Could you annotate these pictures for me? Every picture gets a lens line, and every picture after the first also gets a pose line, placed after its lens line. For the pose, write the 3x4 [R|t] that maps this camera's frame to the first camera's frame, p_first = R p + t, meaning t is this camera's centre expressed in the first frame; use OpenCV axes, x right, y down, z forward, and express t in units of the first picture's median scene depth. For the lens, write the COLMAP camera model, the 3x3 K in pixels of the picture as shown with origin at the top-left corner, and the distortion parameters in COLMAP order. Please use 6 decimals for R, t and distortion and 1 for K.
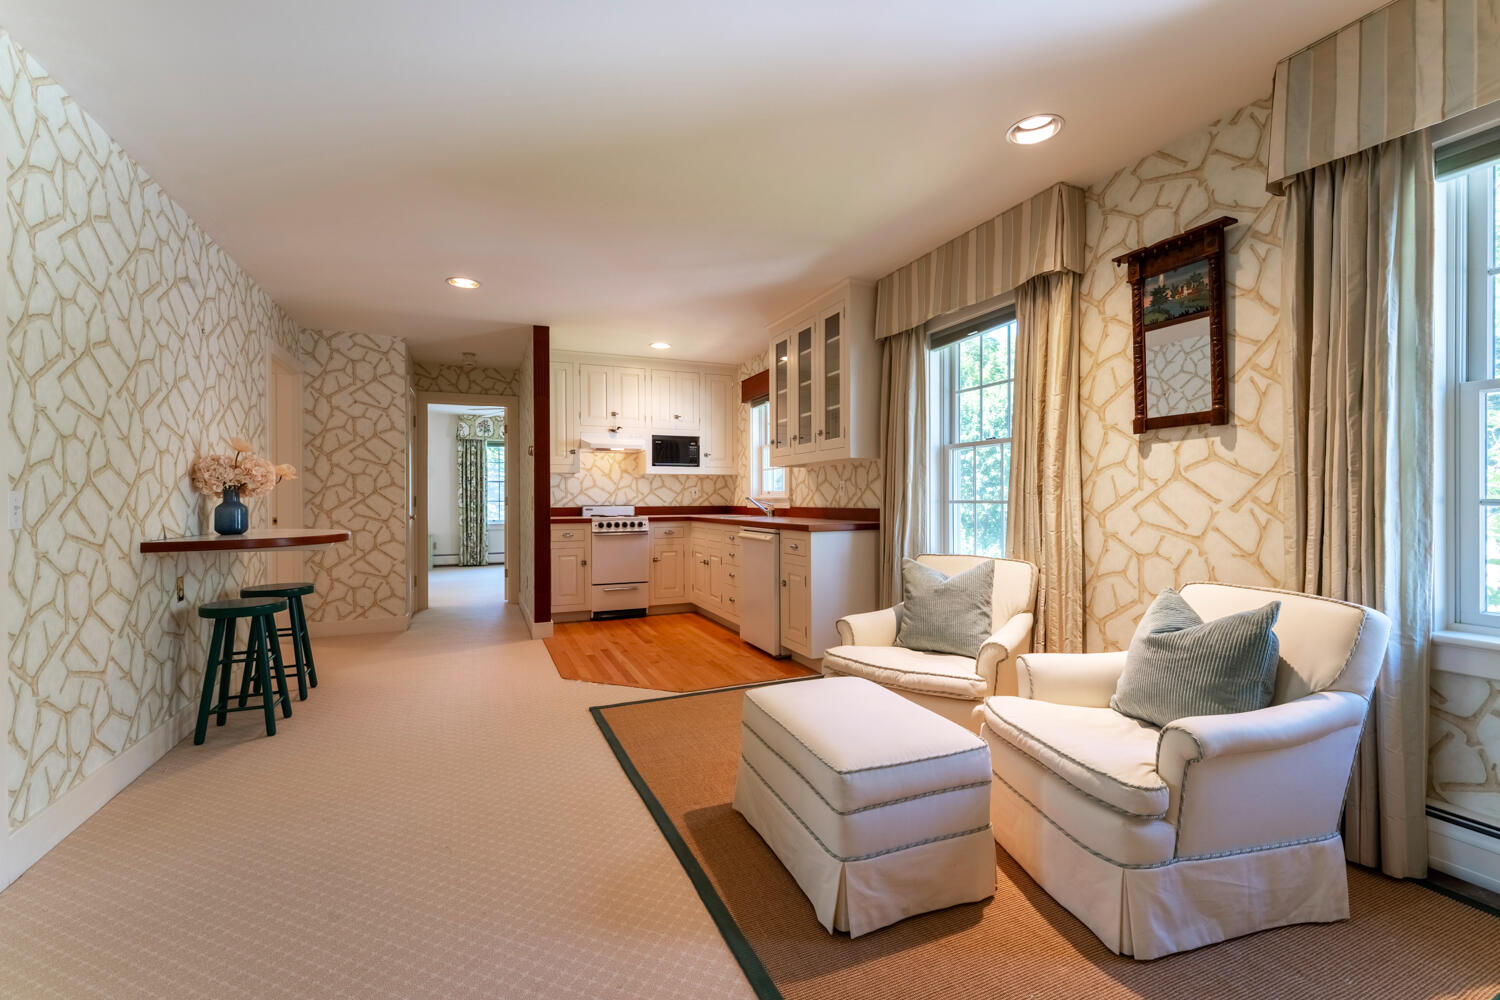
lens RADIAL K [[644.0, 0, 742.1], [0, 644.0, 505.8], [0, 0, 1]] dist [-0.013821, 0.000044]
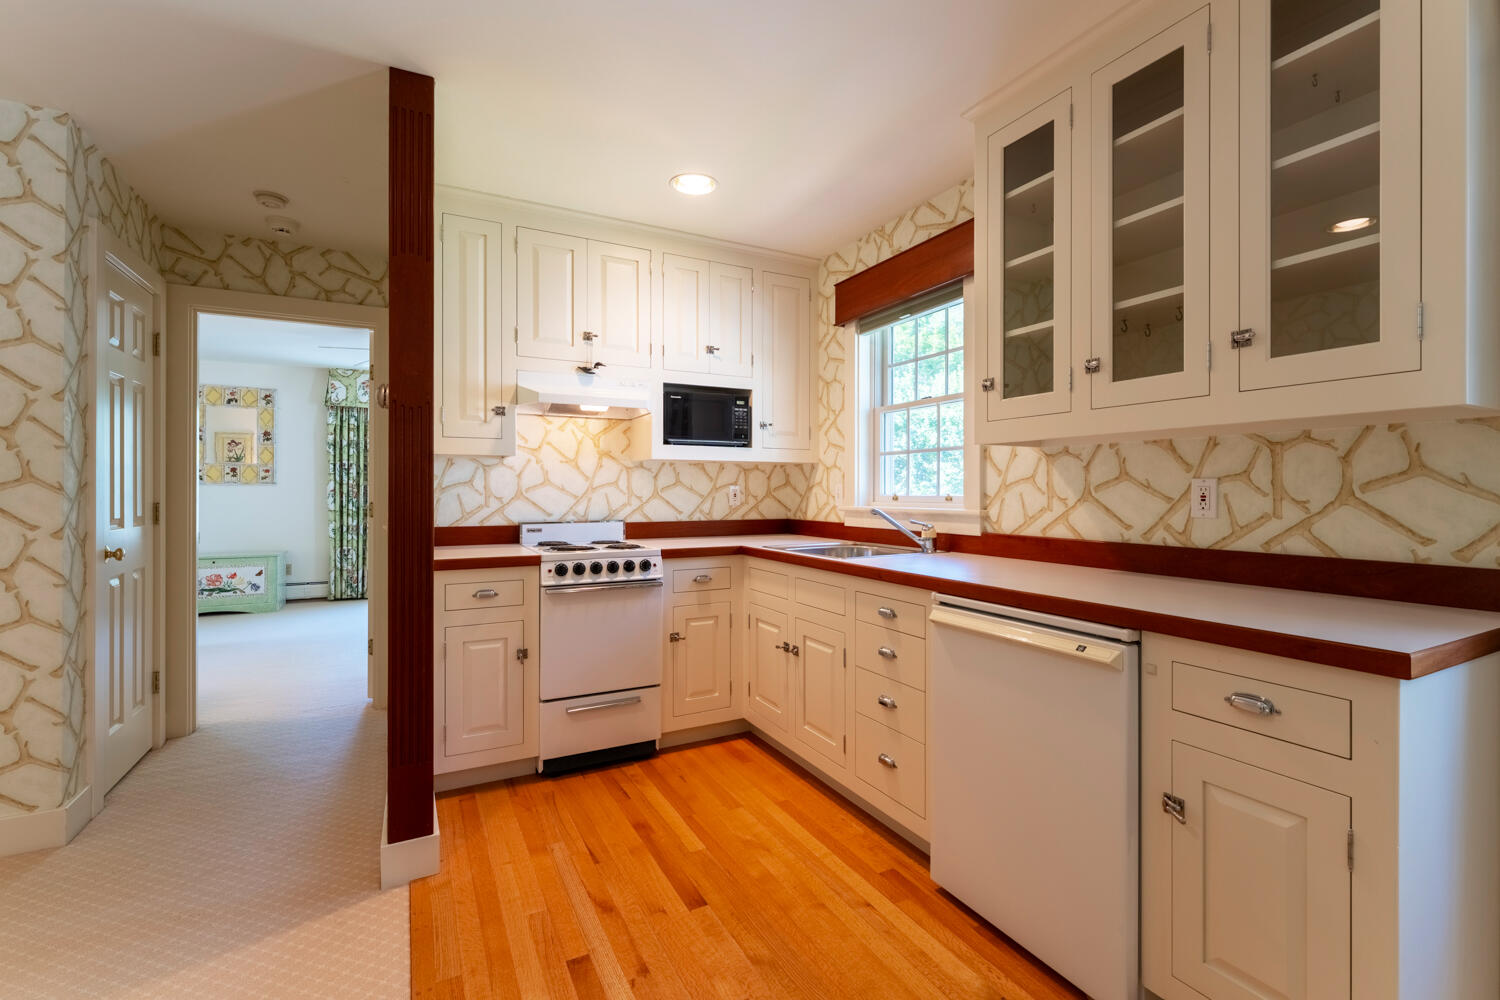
lens RADIAL K [[644.0, 0, 759.3], [0, 644.0, 492.9], [0, 0, 1]] dist [-0.013821, 0.000044]
pose [[0.994482, 0.004621, 0.104808, -0.123423], [-0.003997, 0.999973, -0.006163, -0.021756], [-0.104834, 0.005710, 0.994473, 0.514515]]
